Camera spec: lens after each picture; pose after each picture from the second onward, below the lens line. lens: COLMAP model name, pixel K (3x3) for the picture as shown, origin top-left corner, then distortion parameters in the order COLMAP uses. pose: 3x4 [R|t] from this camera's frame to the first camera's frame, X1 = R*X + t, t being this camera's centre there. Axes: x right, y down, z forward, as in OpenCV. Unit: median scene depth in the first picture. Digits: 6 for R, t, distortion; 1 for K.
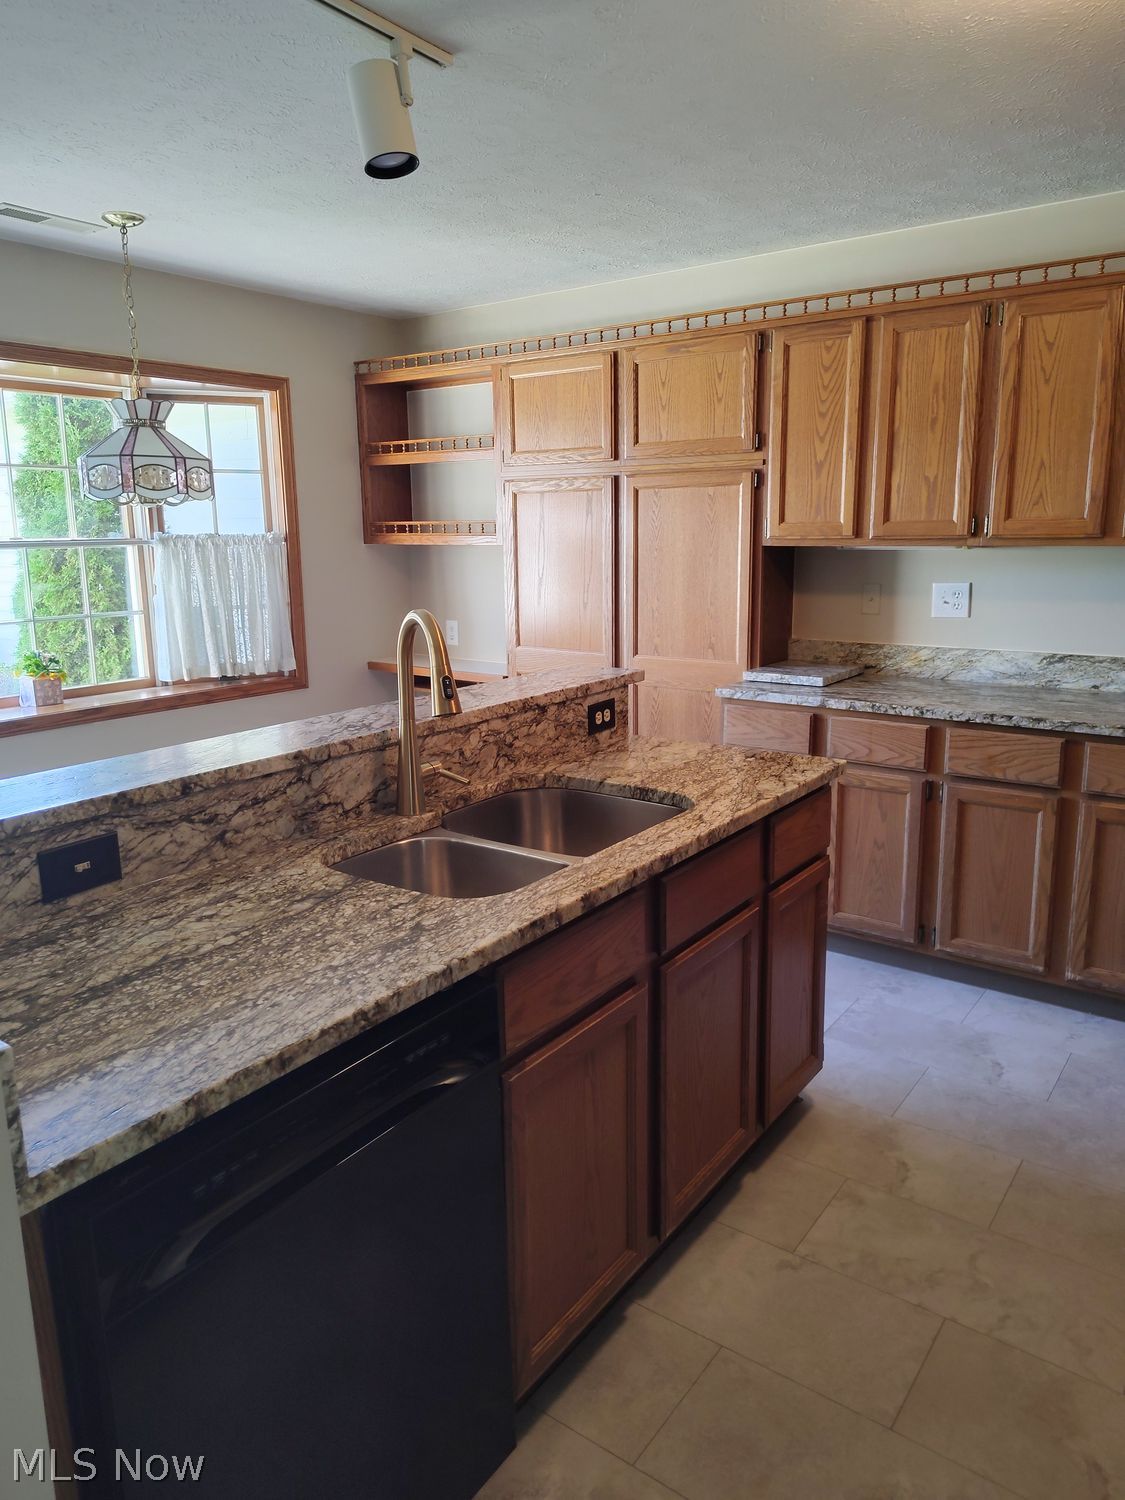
lens RADIAL K [[1046.3, 0, 558.2], [0, 1046.3, 738.3], [0, 0, 1]] dist [0.103459, -0.124566]
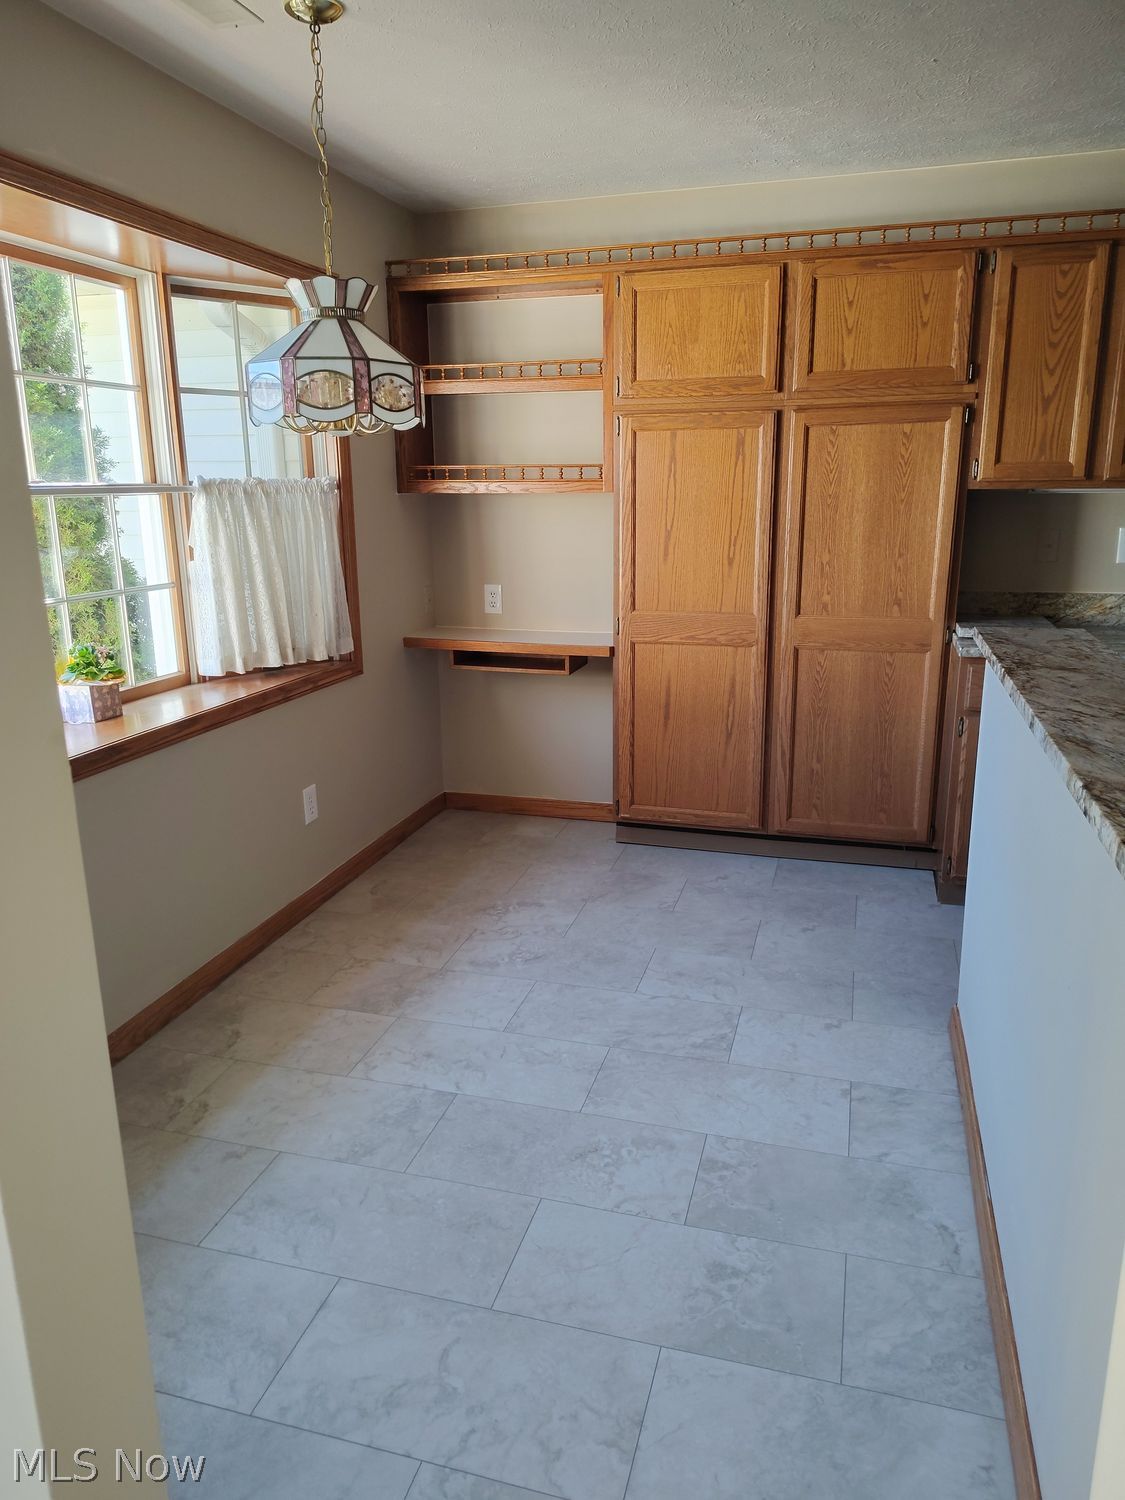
lens RADIAL K [[1034.1, 0, 562.5], [0, 1034.1, 750.0], [0, 0, 1]] dist [0.089105, -0.113304]
pose [[0.938636, -0.082727, 0.334842, -0.437072], [0.066304, 0.995981, 0.060208, -0.033160], [-0.338477, -0.034312, 0.940349, 0.240729]]
